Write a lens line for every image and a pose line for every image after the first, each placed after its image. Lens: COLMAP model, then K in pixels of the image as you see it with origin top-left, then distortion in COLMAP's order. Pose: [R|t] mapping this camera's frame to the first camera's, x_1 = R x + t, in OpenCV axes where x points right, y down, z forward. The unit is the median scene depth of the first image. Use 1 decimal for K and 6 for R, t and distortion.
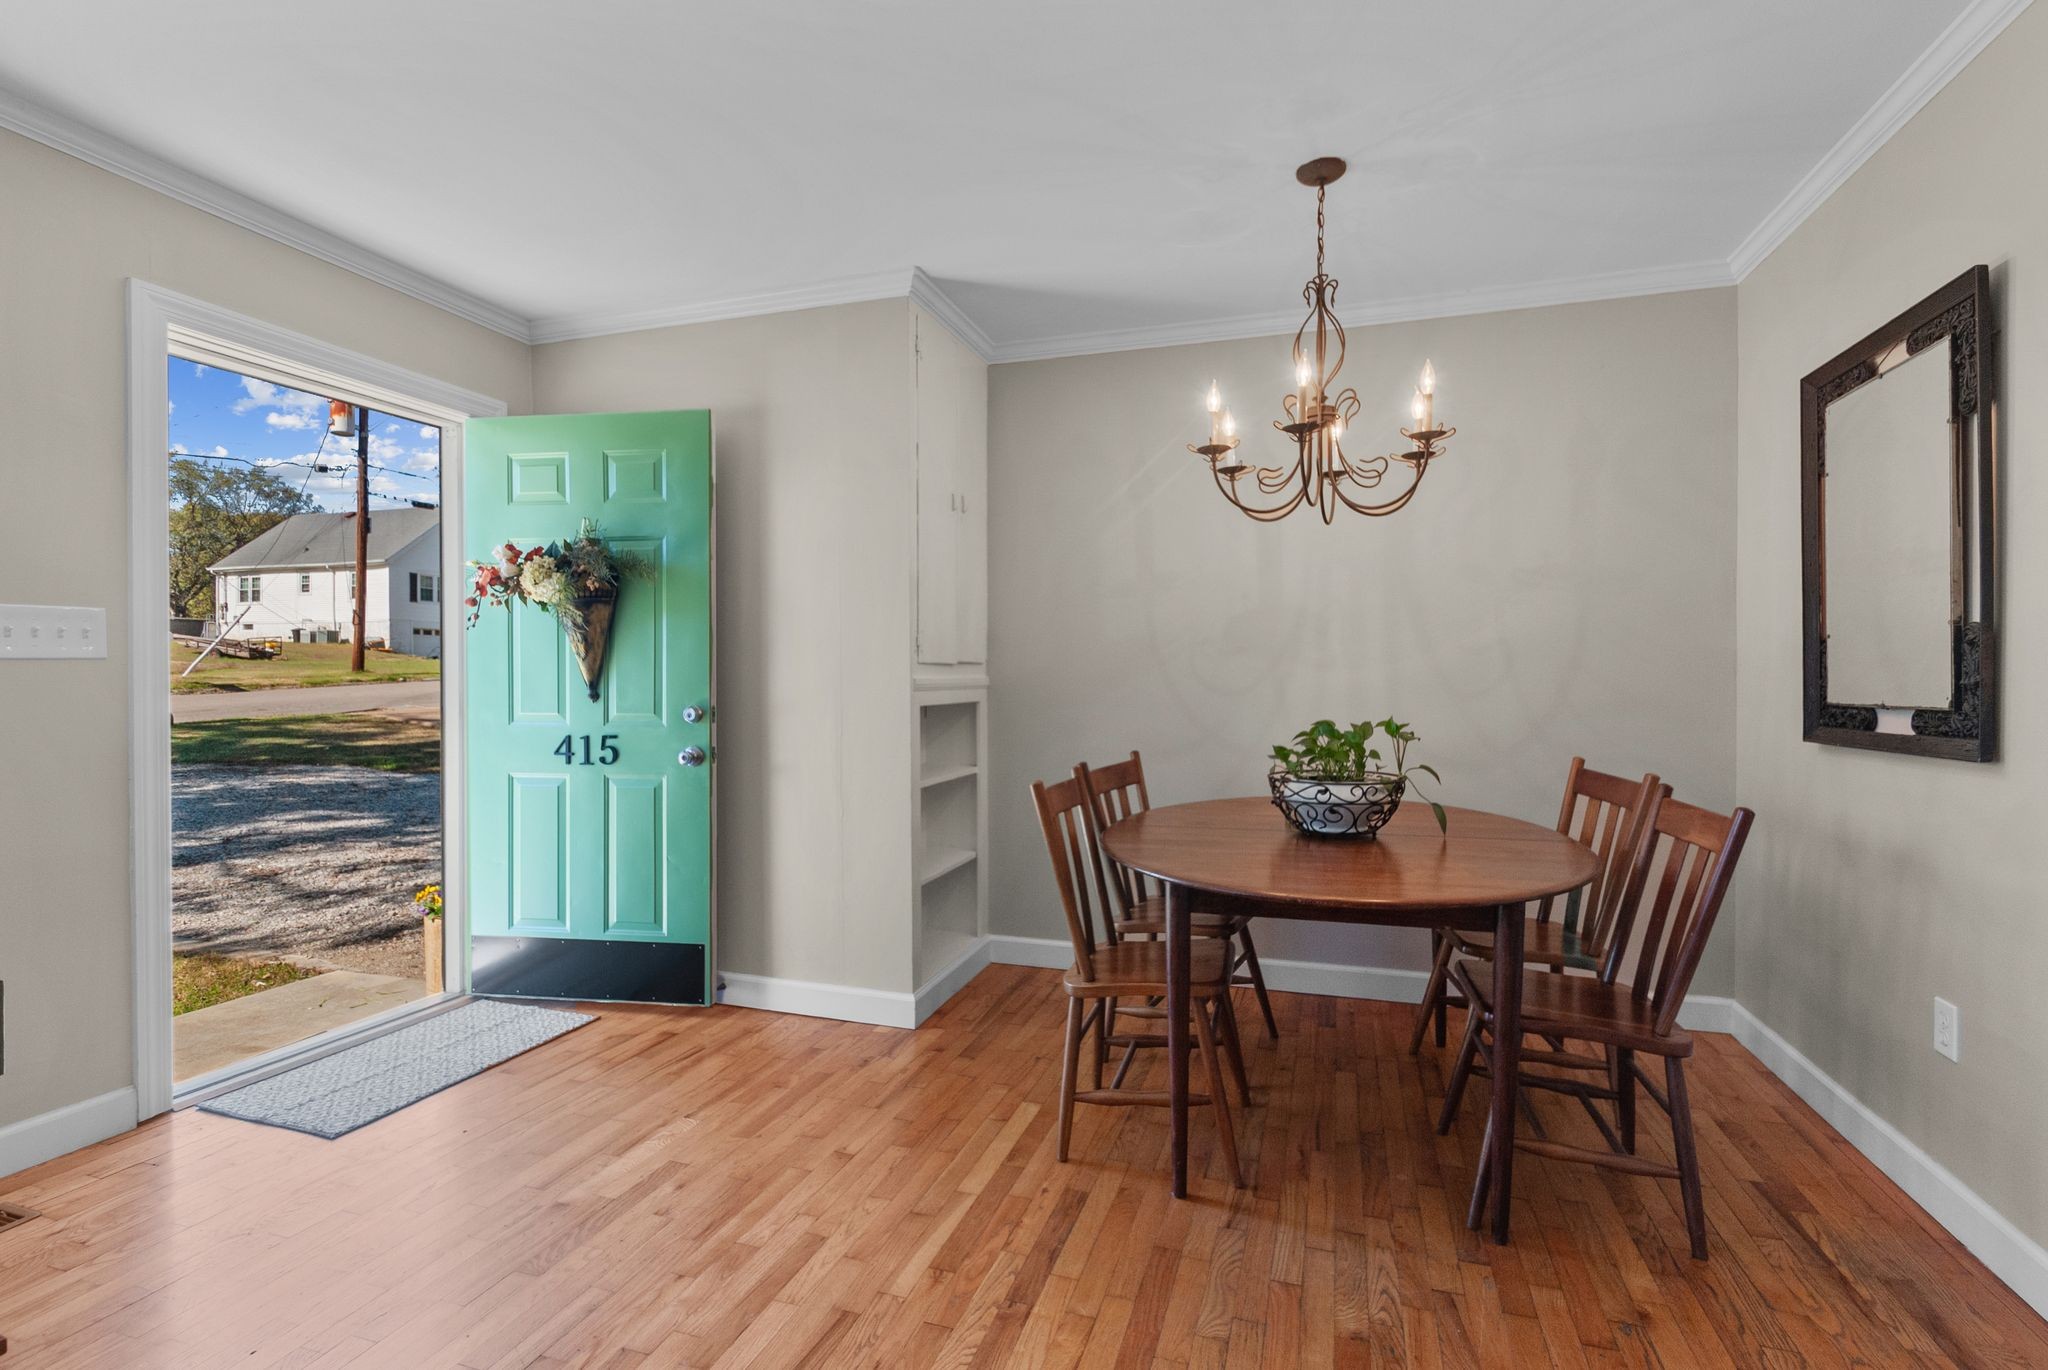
lens RADIAL K [[910.9, 0, 1070.1], [0, 910.9, 690.8], [0, 0, 1]] dist [0.004535, -0.003907]
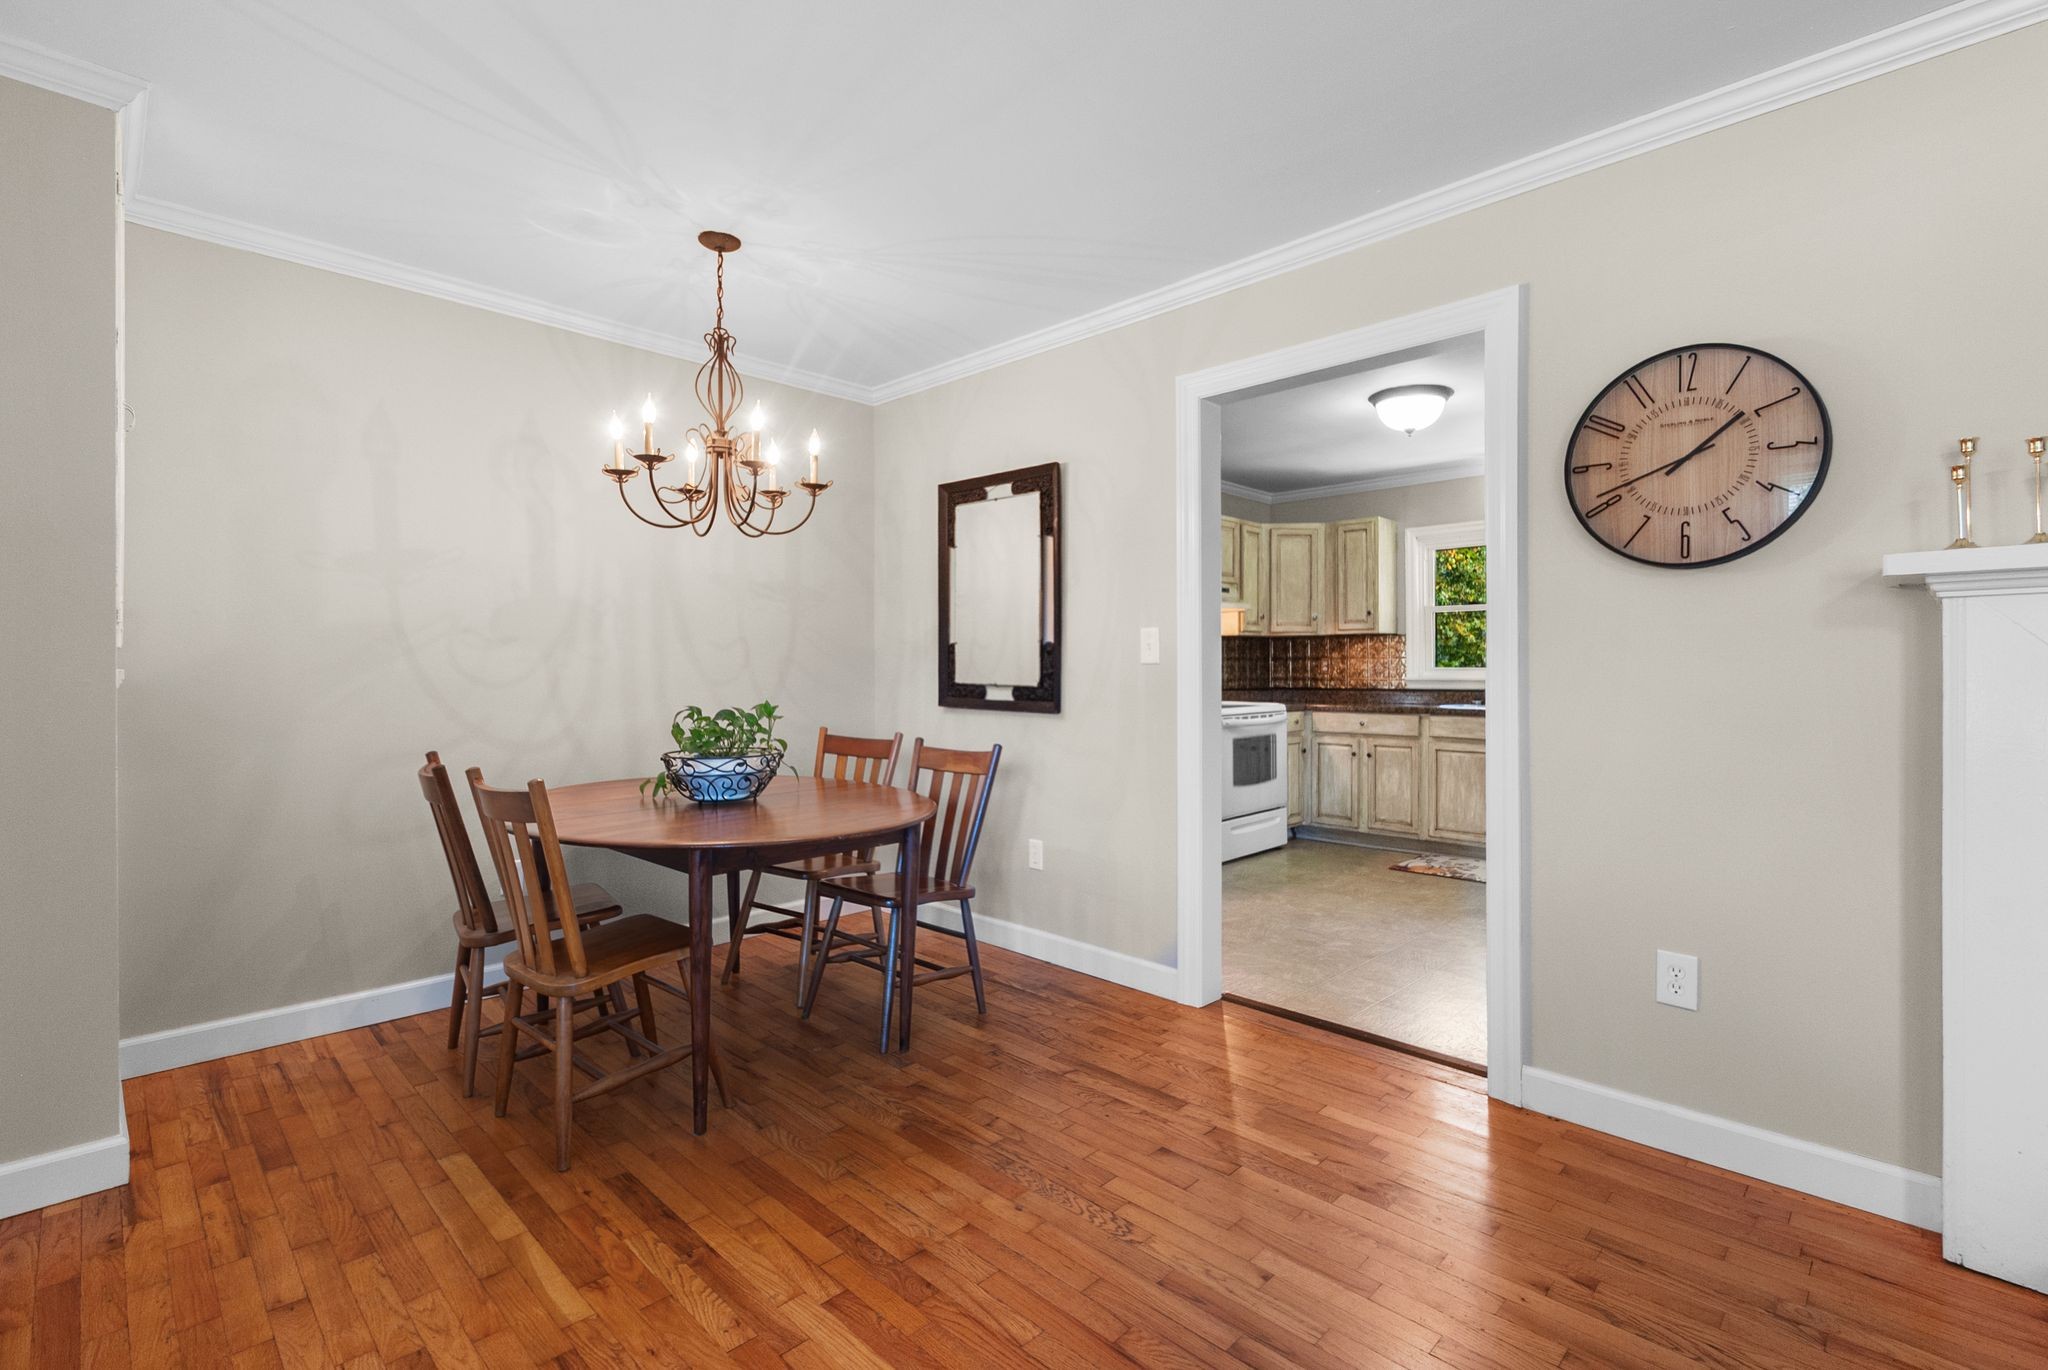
lens RADIAL K [[910.9, 0, 1049.0], [0, 910.9, 679.0], [0, 0, 1]] dist [0.004535, -0.003907]
pose [[0.453294, -0.011394, 0.891288, -0.643108], [0.008229, 0.999929, 0.008598, -0.009217], [-0.891323, 0.003437, 0.453356, 0.103184]]
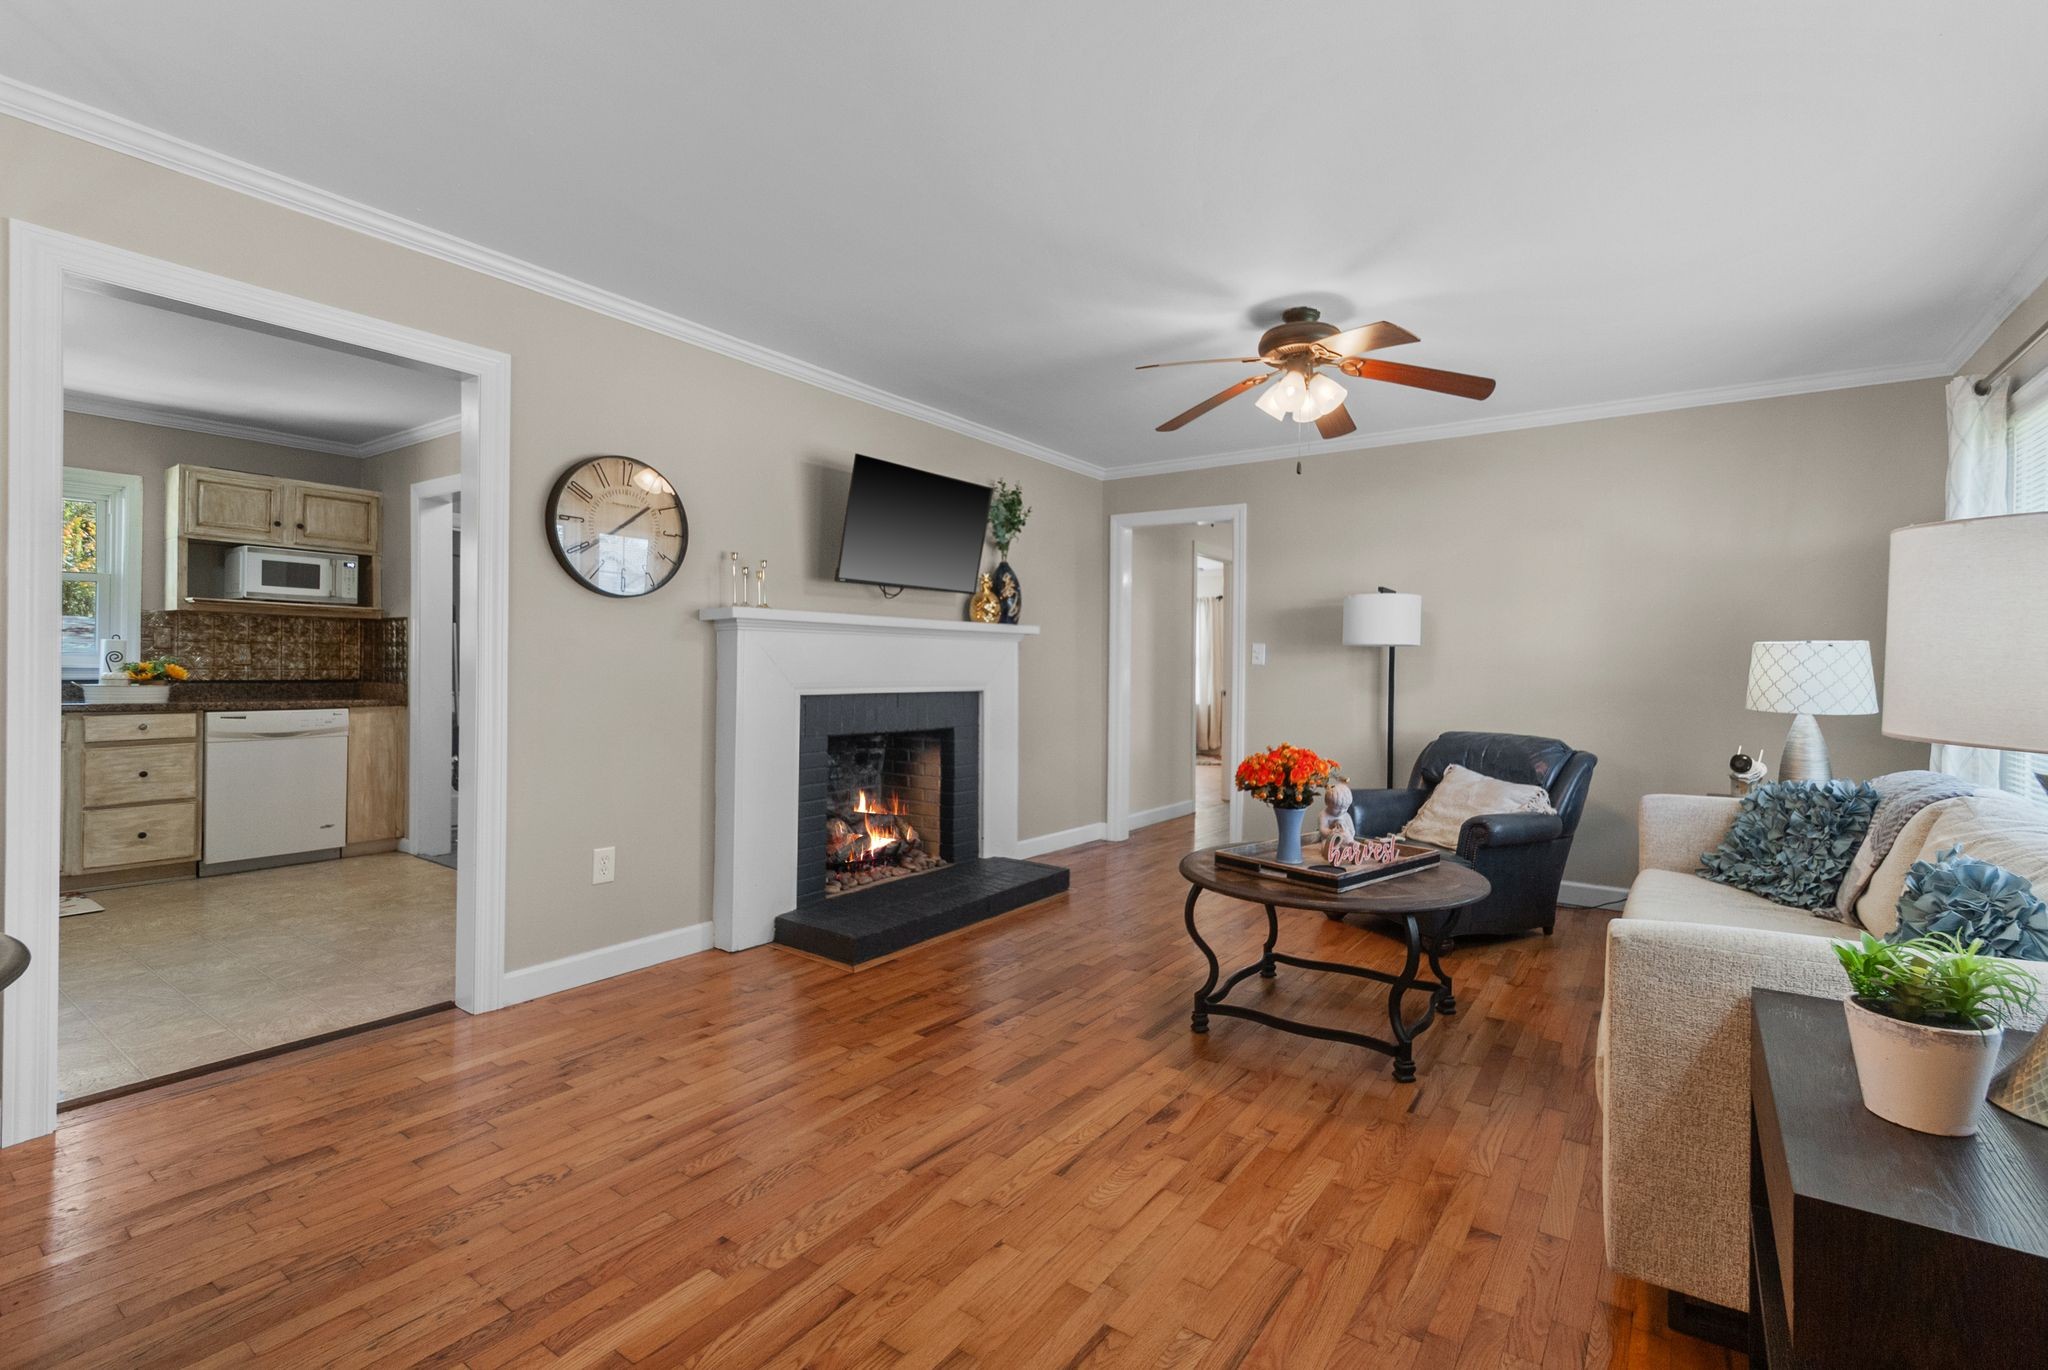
lens RADIAL K [[910.9, 0, 1038.4], [0, 910.9, 668.7], [0, 0, 1]] dist [0.004535, -0.003907]
pose [[-0.948096, -0.015948, 0.317583, -0.613174], [-0.013975, 0.999866, 0.008489, -0.017123], [-0.317676, 0.003610, -0.948192, 1.174354]]
